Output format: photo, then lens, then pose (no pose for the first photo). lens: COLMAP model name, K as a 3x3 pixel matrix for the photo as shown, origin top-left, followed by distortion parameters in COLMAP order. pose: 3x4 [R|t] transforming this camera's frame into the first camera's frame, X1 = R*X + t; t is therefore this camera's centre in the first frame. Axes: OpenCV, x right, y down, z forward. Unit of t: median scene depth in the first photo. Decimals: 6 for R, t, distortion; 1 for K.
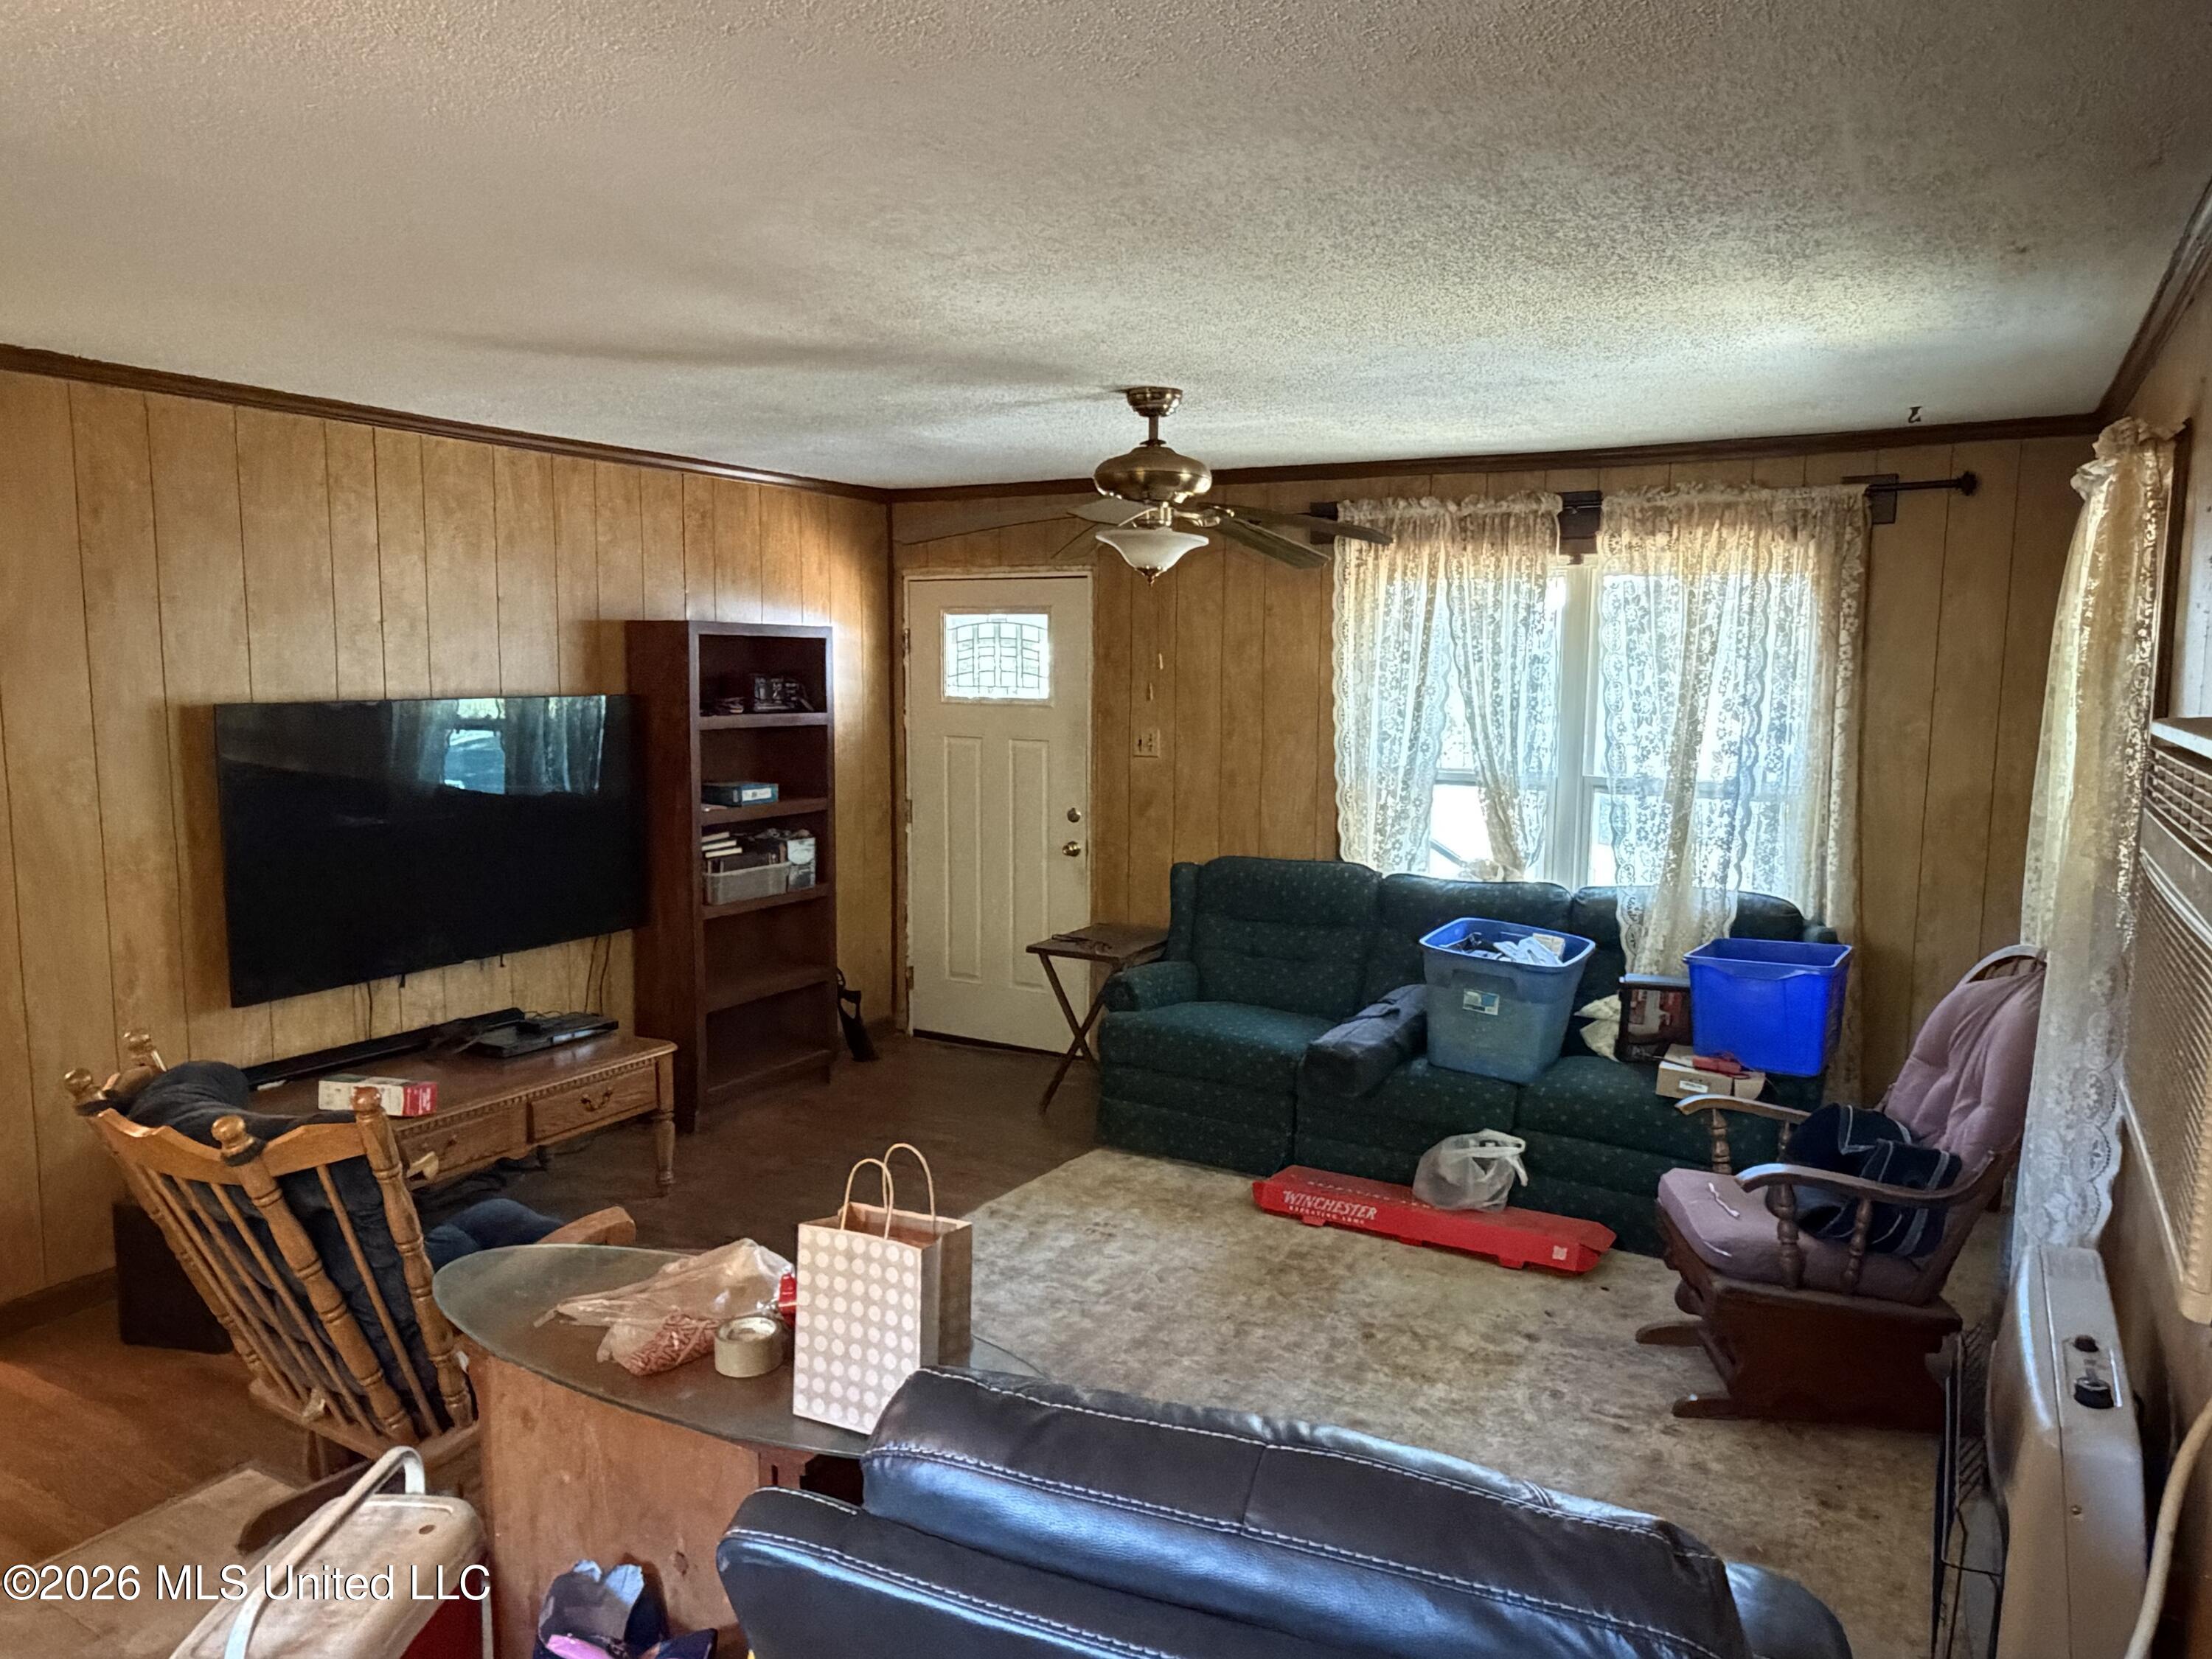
lens RADIAL K [[1477.2, 0, 1107.3], [0, 1477.2, 829.3], [0, 0, 1]] dist [-0.002171, -0.003146]
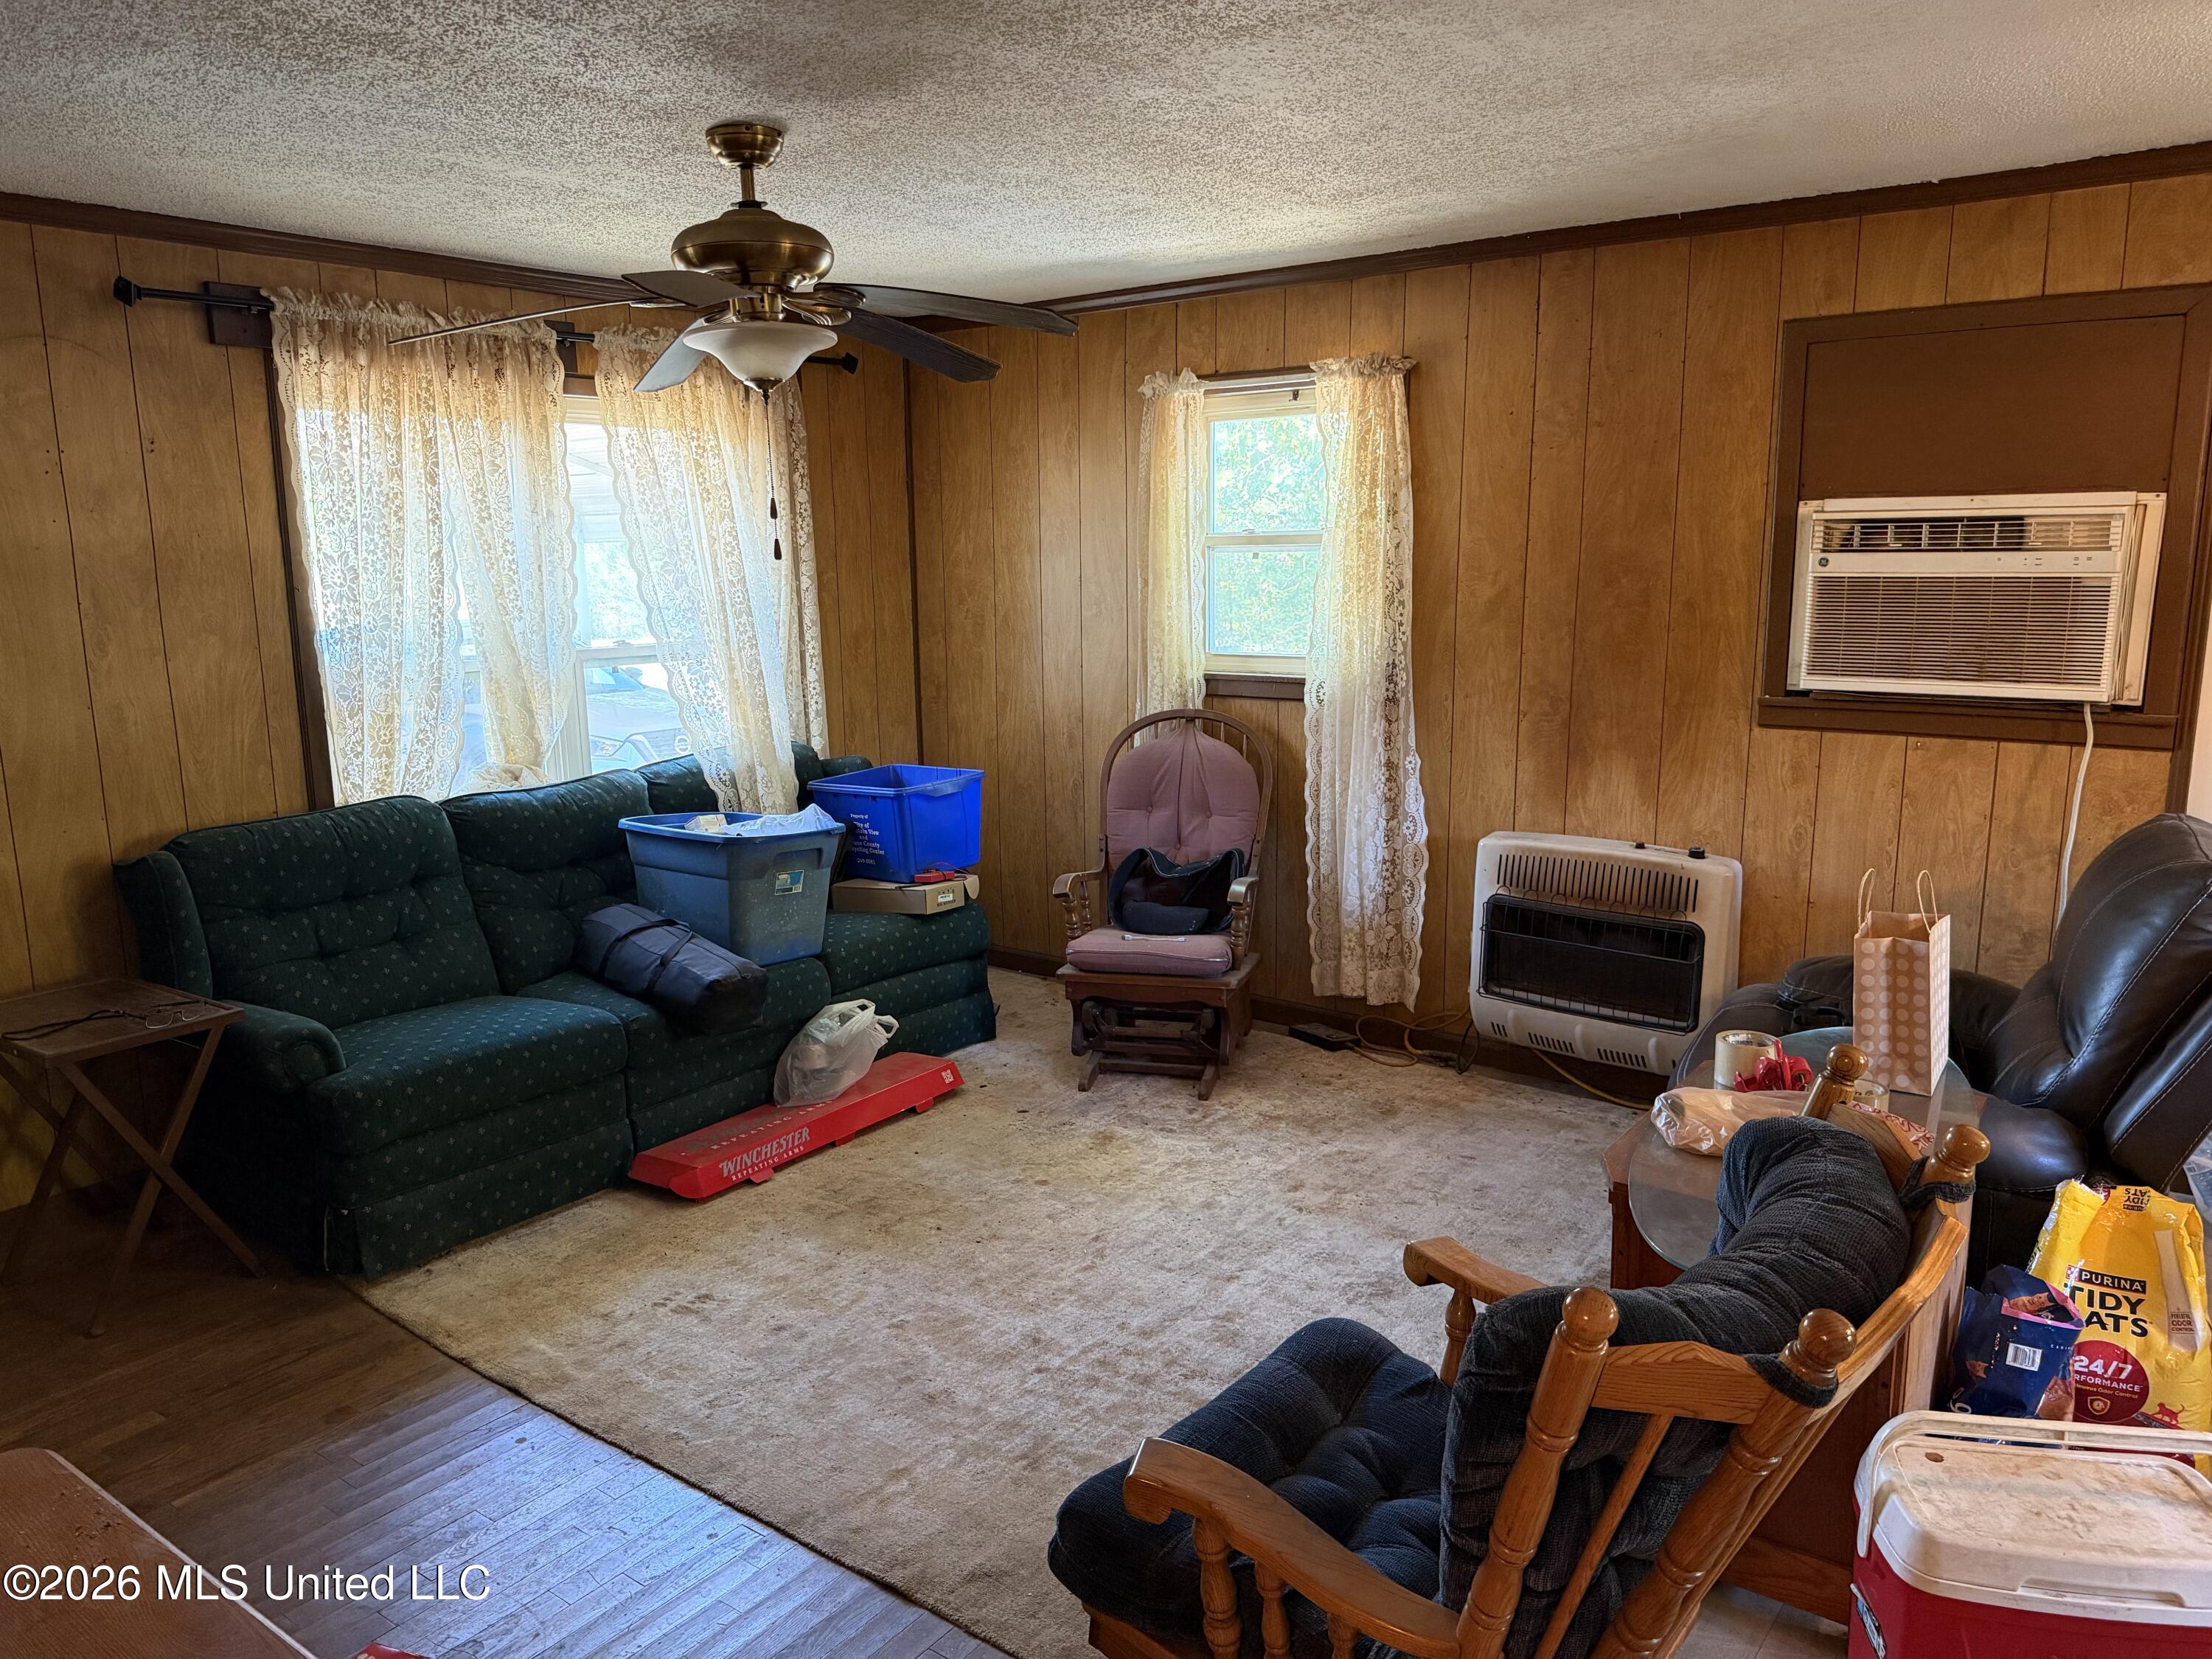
lens RADIAL K [[1593.1, 0, 1103.8], [0, 1593.1, 829.3], [0, 0, 1]] dist [0.004978, -0.000366]
pose [[0.112993, -0.185288, 0.976166, -0.683716], [0.140771, 0.975533, 0.168873, -0.054558], [-0.983573, 0.118334, 0.136312, 0.650253]]
